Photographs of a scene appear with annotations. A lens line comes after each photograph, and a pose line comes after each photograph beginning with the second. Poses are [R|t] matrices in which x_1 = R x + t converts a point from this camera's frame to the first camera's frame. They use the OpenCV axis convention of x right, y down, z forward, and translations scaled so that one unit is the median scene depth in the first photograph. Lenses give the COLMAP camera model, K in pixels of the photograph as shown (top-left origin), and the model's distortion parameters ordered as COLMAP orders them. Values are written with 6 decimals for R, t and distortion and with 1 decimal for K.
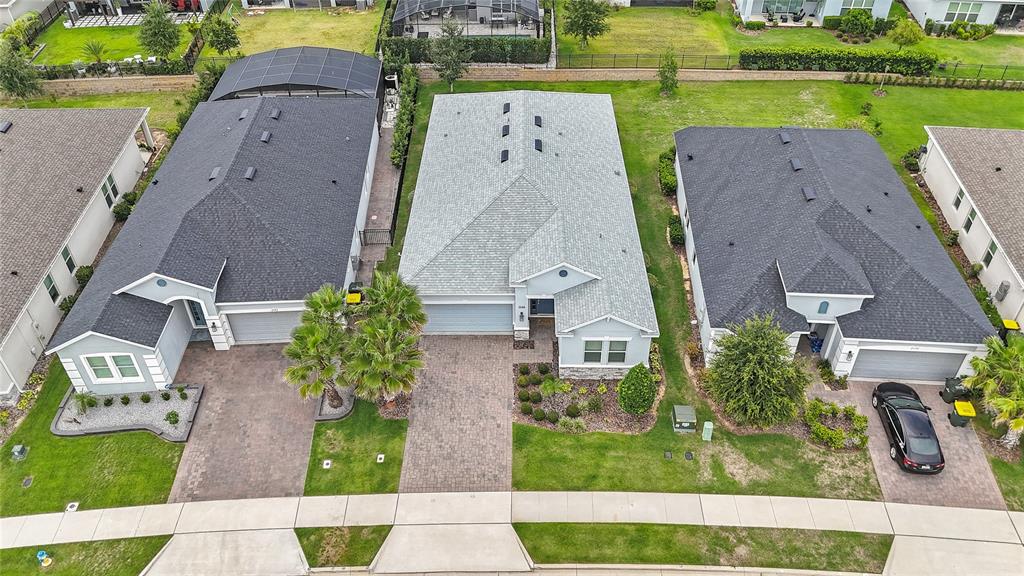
lens RADIAL K [[755.8, 0, 512.0], [0, 755.8, 288.0], [0, 0, 1]] dist [0.085108, -0.087146]
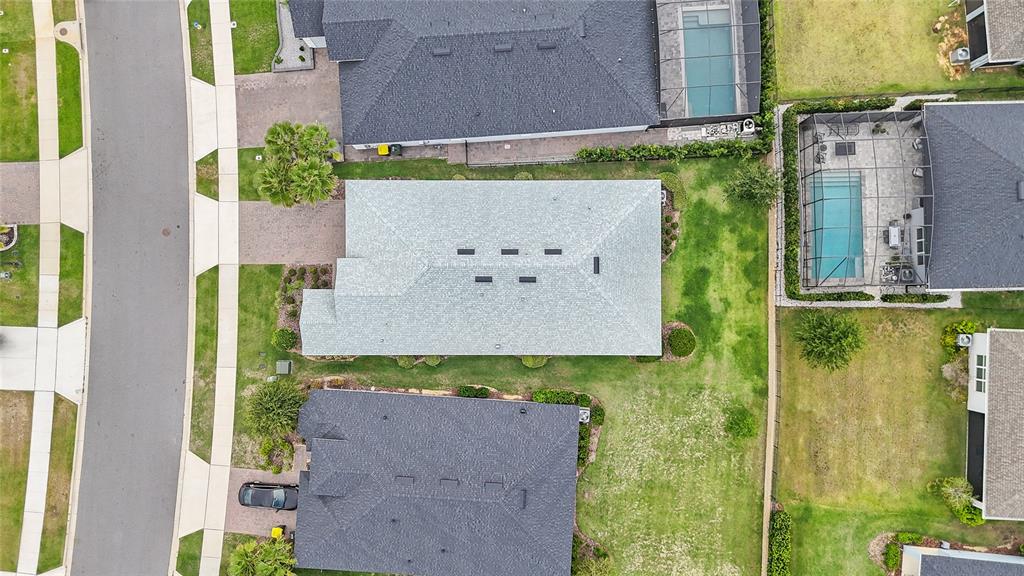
lens RADIAL K [[755.8, 0, 512.0], [0, 755.8, 288.0], [0, 0, 1]] dist [0.085108, -0.087146]
pose [[0.012331, 0.999887, -0.008640, 0.072380], [-0.620290, 0.014426, 0.784240, -1.412998], [0.784275, -0.004311, 0.620398, 0.353034]]
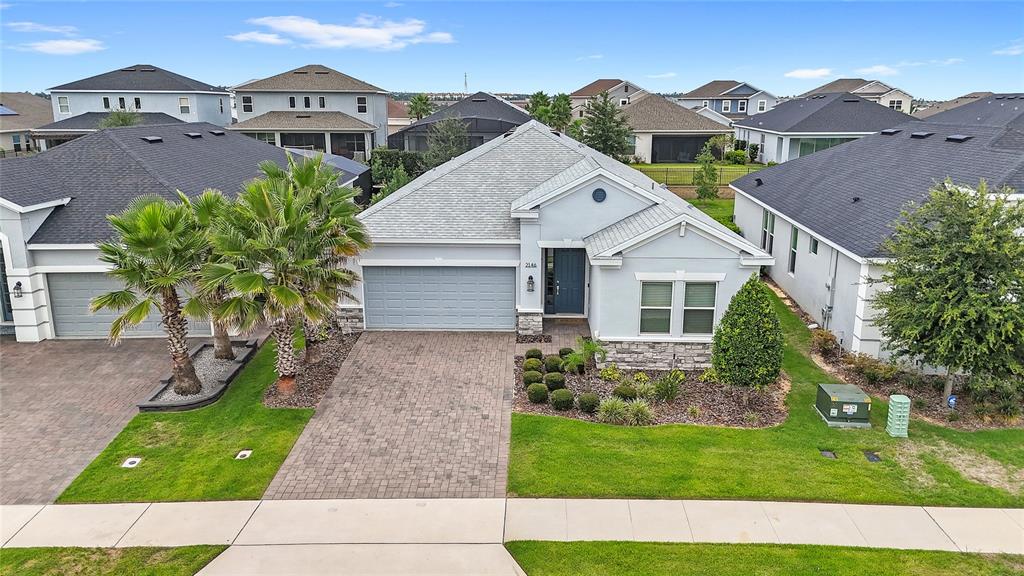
lens RADIAL K [[755.8, 0, 512.0], [0, 755.8, 288.0], [0, 0, 1]] dist [0.085108, -0.087146]
pose [[0.999795, 0.013285, -0.015271, 0.007598], [-0.018483, 0.906764, -0.421234, 0.316082], [0.008251, 0.421430, 0.906823, 0.481053]]
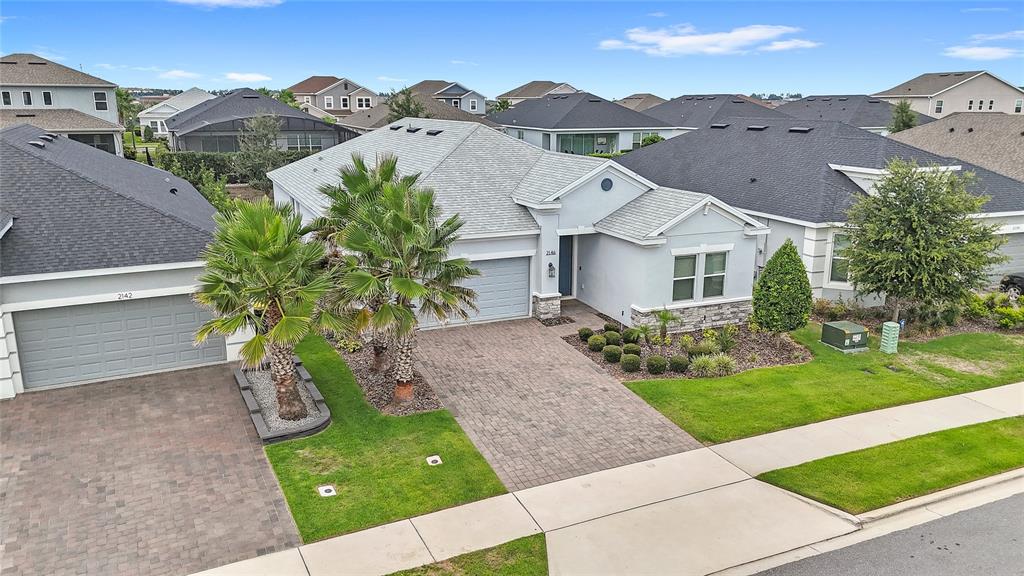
lens RADIAL K [[755.8, 0, 512.0], [0, 755.8, 288.0], [0, 0, 1]] dist [0.085108, -0.087146]
pose [[0.912709, -0.088147, 0.398988, -0.297256], [0.247937, 0.895624, -0.369302, 0.301900], [-0.324791, 0.435990, 0.839300, 0.502843]]
